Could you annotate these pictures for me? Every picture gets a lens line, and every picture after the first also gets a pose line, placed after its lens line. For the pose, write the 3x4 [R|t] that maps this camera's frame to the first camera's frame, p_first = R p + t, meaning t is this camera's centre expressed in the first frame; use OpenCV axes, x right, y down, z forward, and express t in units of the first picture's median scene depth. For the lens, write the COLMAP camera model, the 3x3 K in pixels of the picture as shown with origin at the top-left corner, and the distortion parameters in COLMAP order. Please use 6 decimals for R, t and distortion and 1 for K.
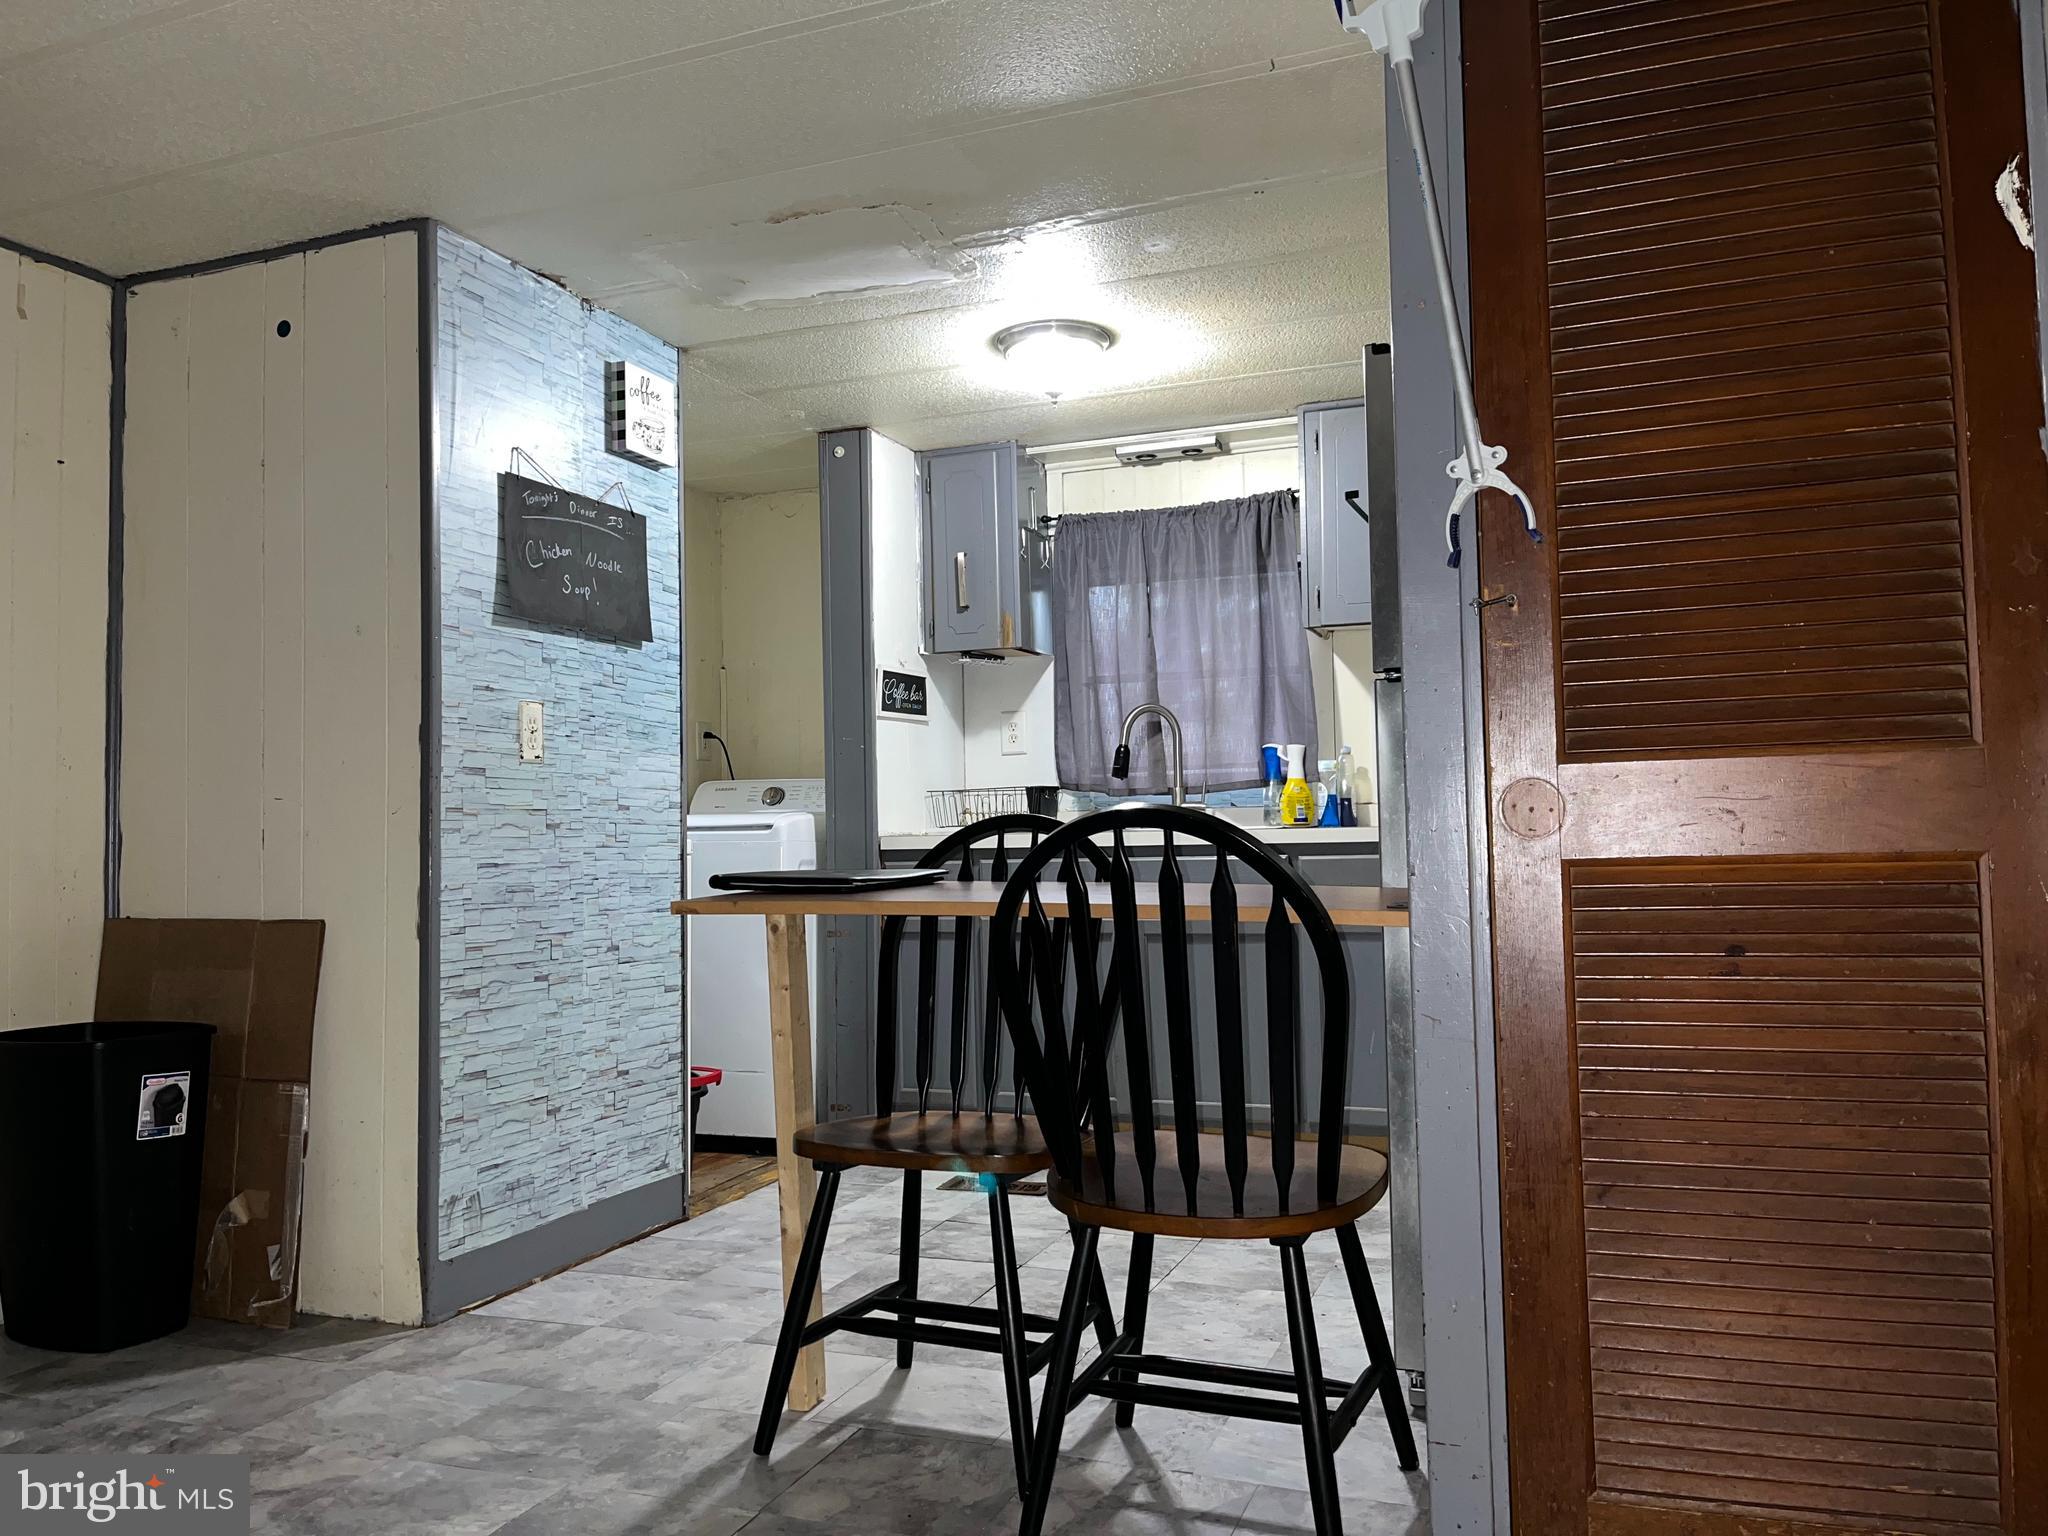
lens RADIAL K [[1557.4, 0, 1025.5], [0, 1557.4, 768.5], [0, 0, 1]] dist [0.040308, -0.054477]
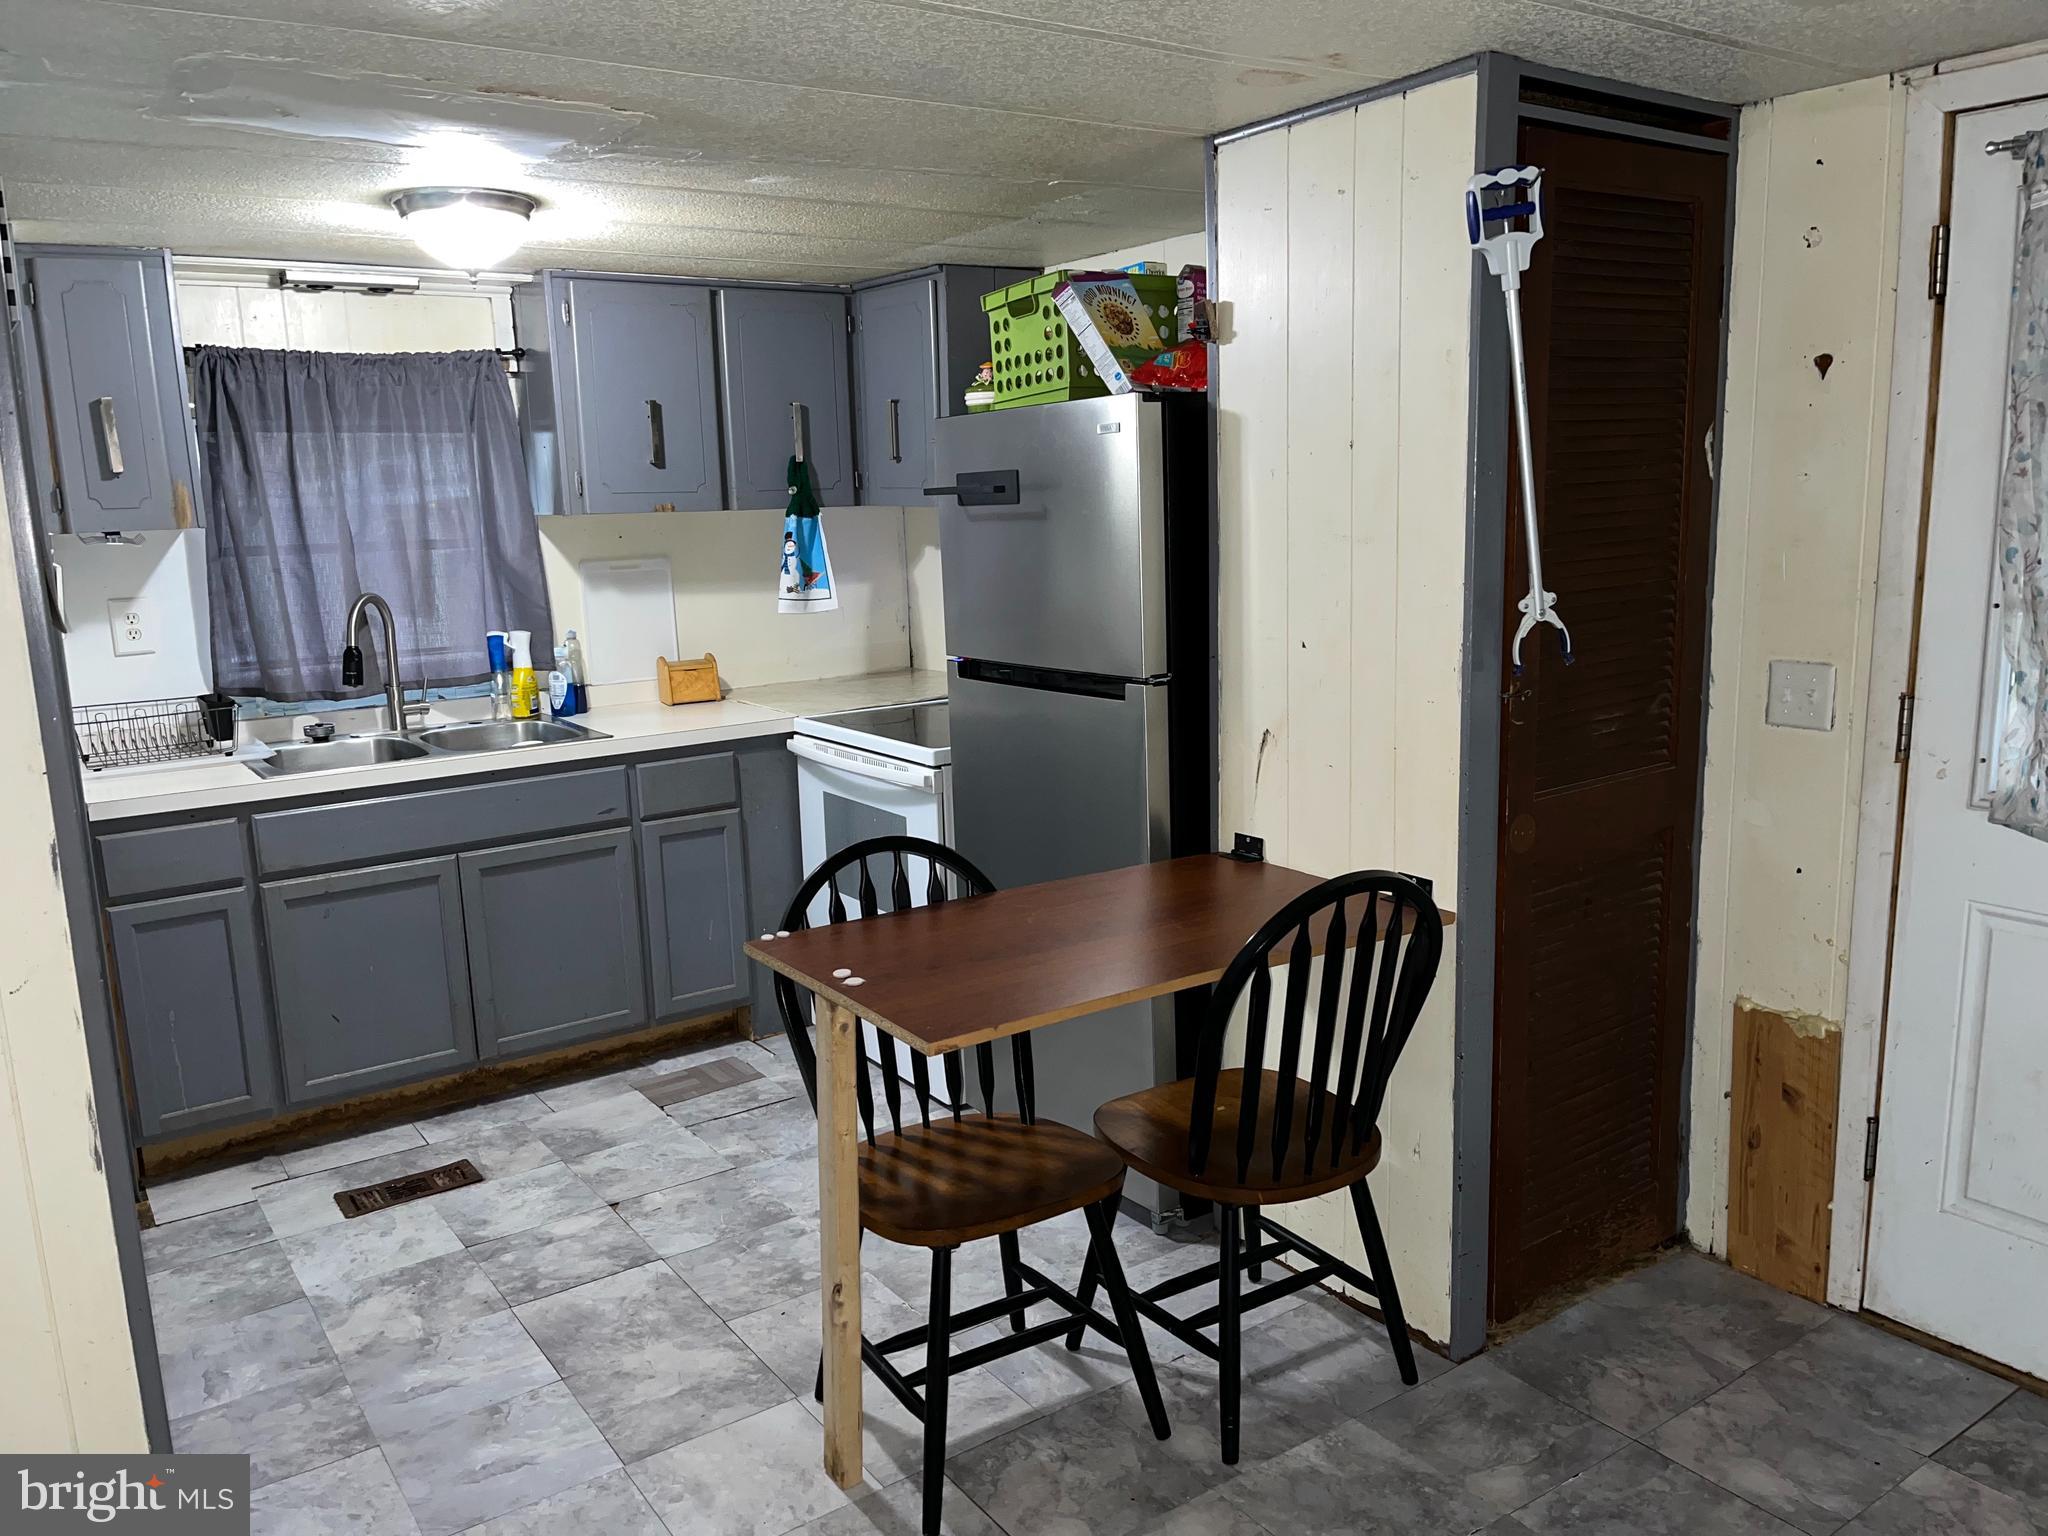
lens RADIAL K [[1546.4, 0, 1027.6], [0, 1546.4, 772.5], [0, 0, 1]] dist [-0.002535, -0.000729]
pose [[0.569160, -0.147020, 0.808976, -0.531923], [-0.016389, 0.981660, 0.189933, -0.144480], [-0.822063, -0.121361, 0.556313, 0.282927]]
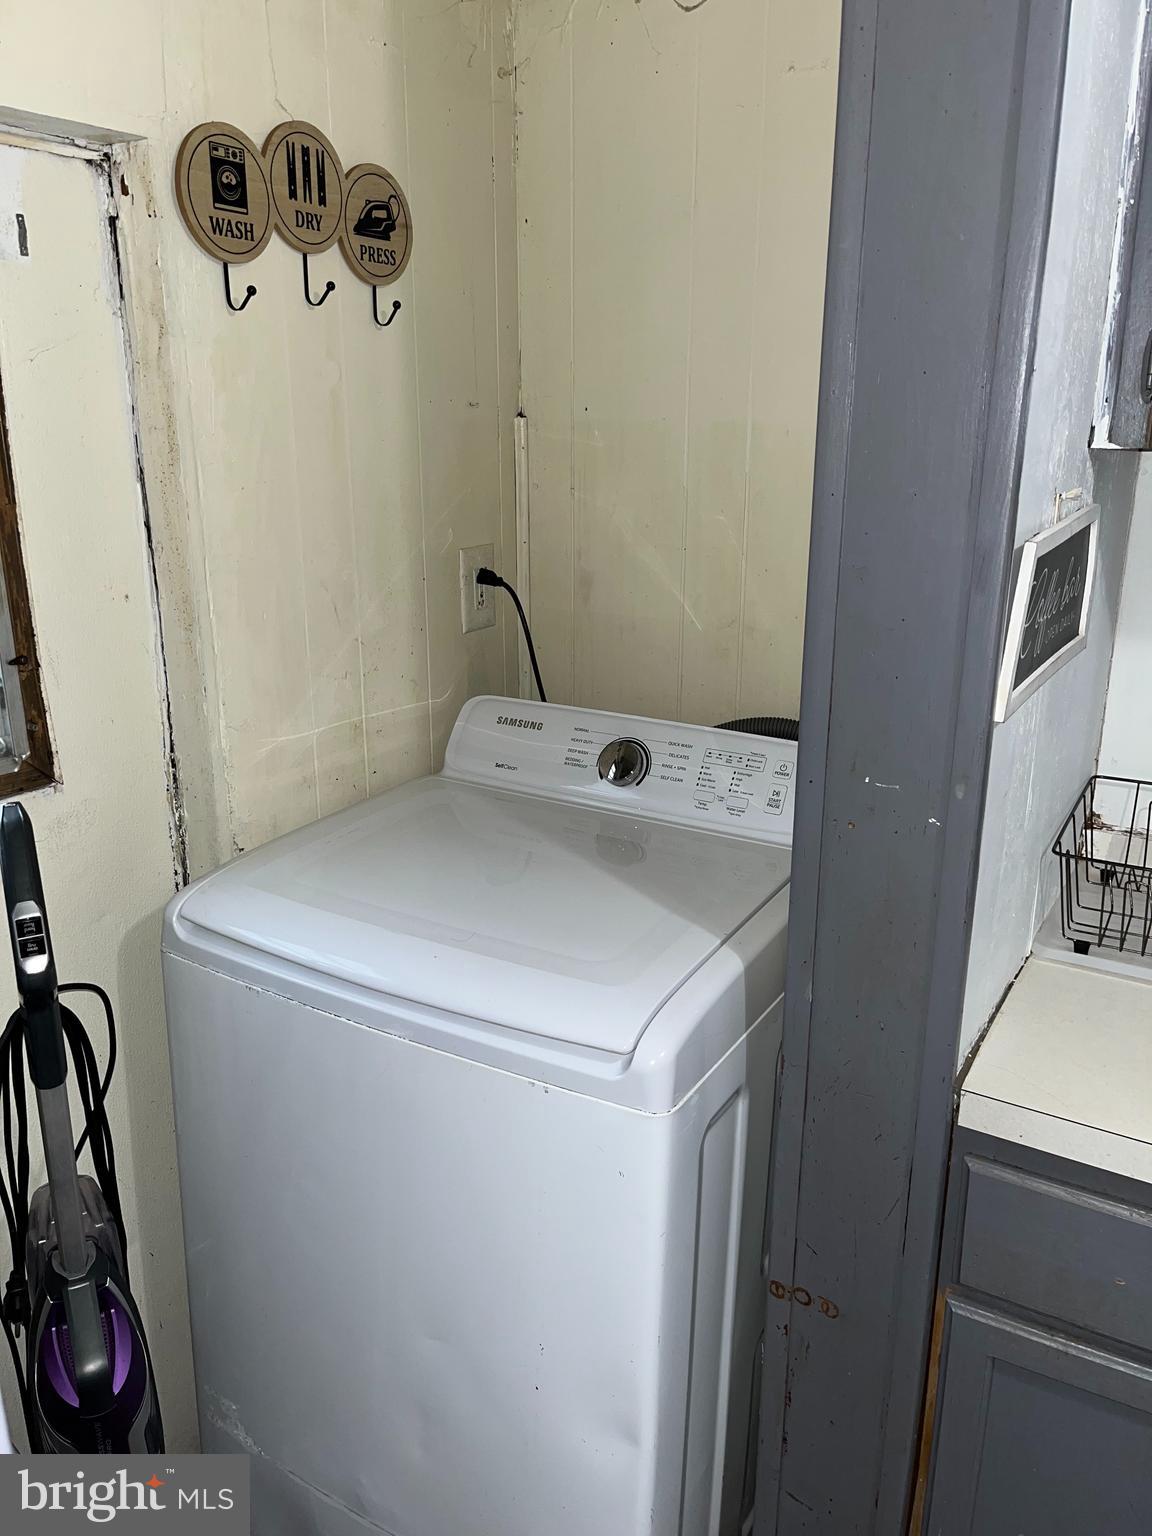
lens RADIAL K [[1152.8, 0, 575.8], [0, 1152.8, 765.8], [0, 0, 1]] dist [0.057882, -0.105984]
pose [[0.982658, 0.071585, -0.171051, -0.166140], [-0.011277, 0.943838, 0.330216, -0.119083], [0.185083, -0.322560, 0.928278, 0.968722]]
